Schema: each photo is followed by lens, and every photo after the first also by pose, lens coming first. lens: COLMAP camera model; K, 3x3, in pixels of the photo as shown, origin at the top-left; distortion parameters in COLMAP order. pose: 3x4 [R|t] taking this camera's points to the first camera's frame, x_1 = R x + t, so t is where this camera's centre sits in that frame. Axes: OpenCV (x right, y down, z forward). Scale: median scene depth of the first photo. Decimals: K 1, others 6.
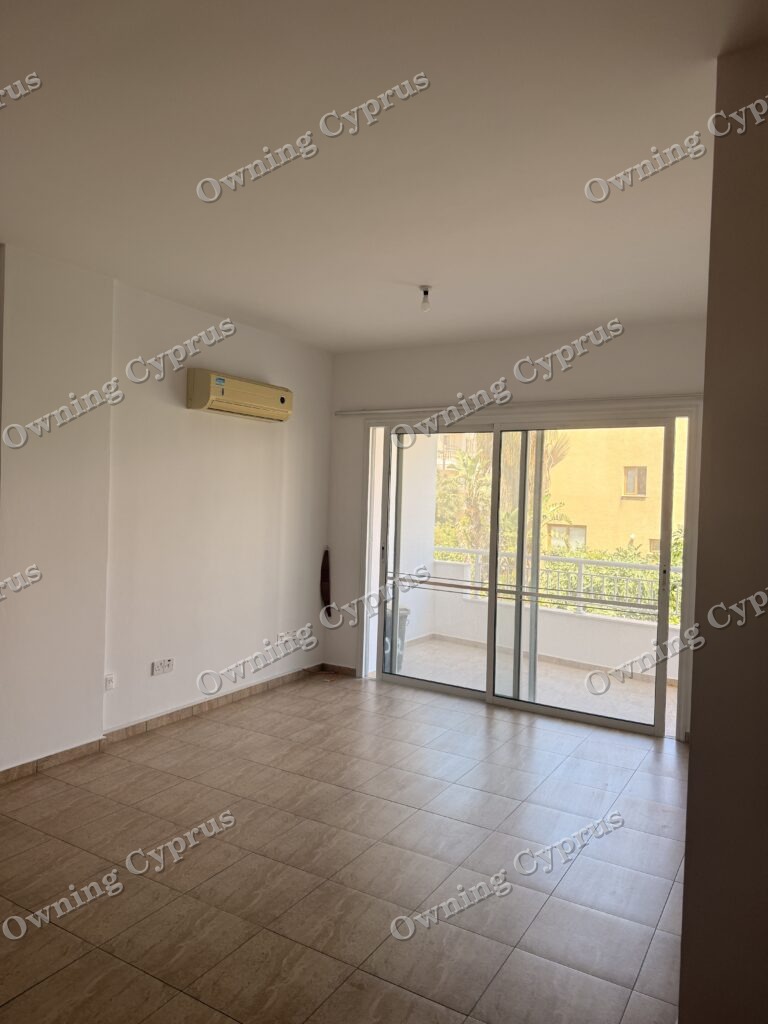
lens RADIAL K [[719.6, 0, 378.0], [0, 719.6, 507.3], [0, 0, 1]] dist [0.053094, -0.011444]
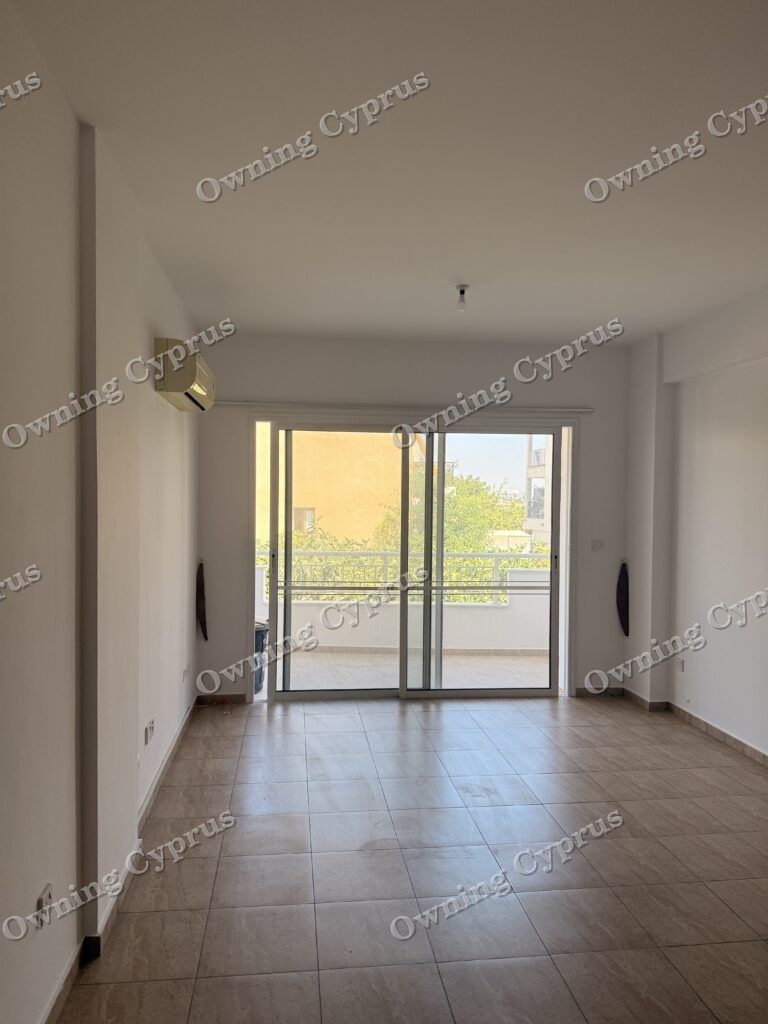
lens RADIAL K [[719.6, 0, 362.6], [0, 719.6, 521.5], [0, 0, 1]] dist [0.053094, -0.011444]
pose [[0.781469, -0.048171, 0.622082, -0.519426], [0.024619, 0.998619, 0.046403, -0.028384], [-0.623458, -0.020947, 0.781576, 0.244229]]
